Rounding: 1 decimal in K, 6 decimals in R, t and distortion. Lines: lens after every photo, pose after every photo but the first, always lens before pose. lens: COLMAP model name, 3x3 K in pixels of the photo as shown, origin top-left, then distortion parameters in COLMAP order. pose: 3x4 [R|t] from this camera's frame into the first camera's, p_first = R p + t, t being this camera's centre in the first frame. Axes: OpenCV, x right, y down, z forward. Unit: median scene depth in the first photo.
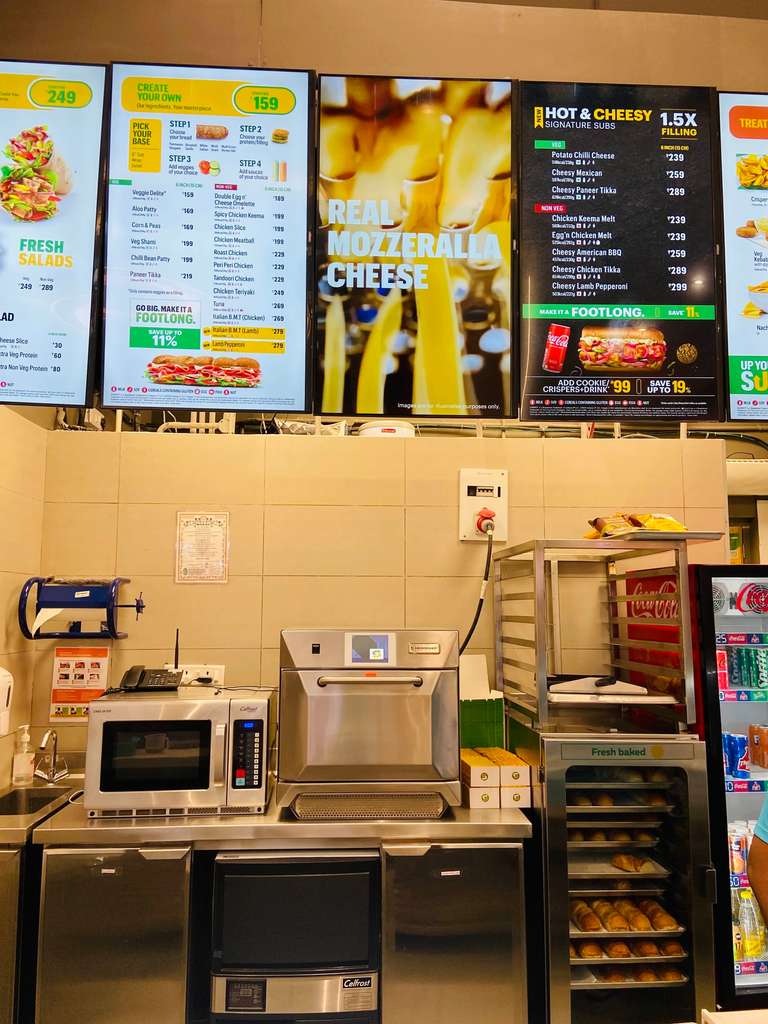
lens RADIAL K [[772.7, 0, 379.1], [0, 772.7, 514.0], [0, 0, 1]] dist [0.137309, -0.171597]
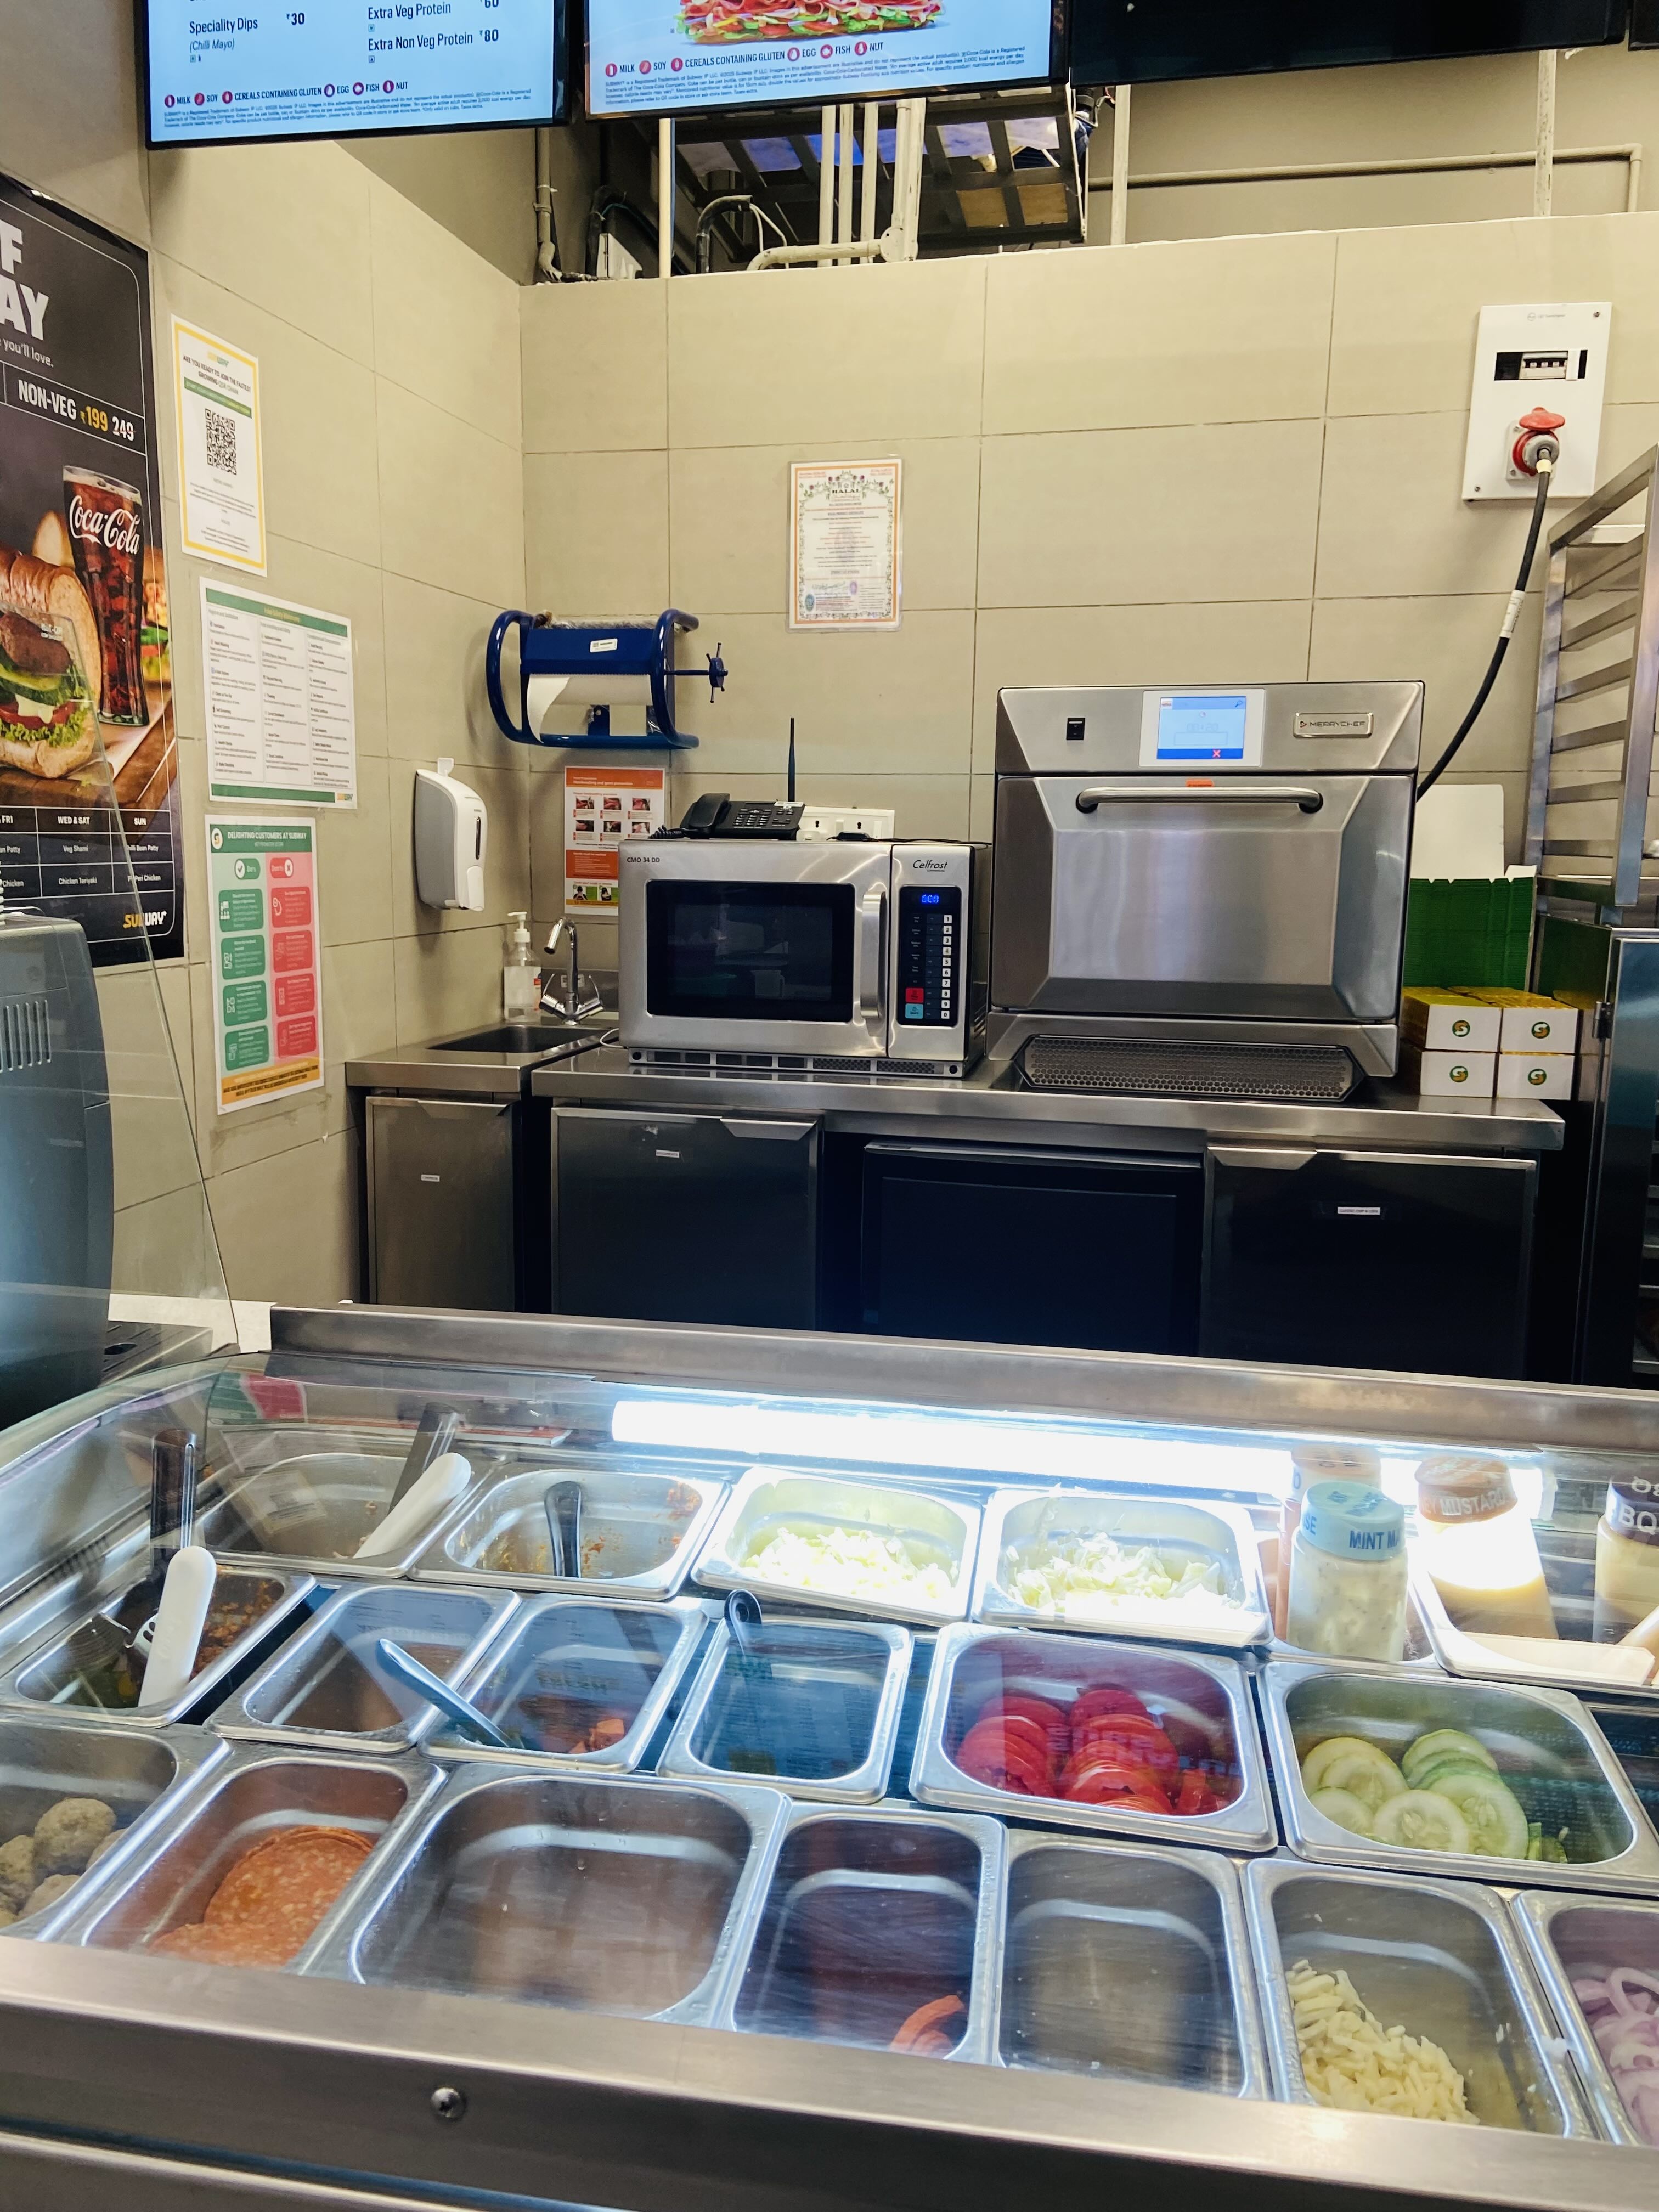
lens RADIAL K [[1669.1, 0, 818.9], [0, 1669.1, 1110.3], [0, 0, 1]] dist [0.137309, -0.171597]
pose [[0.961213, 0.051543, -0.270948, 0.047955], [0.020304, 0.966493, 0.255890, 0.128058], [0.275058, -0.251466, 0.927959, 0.007258]]
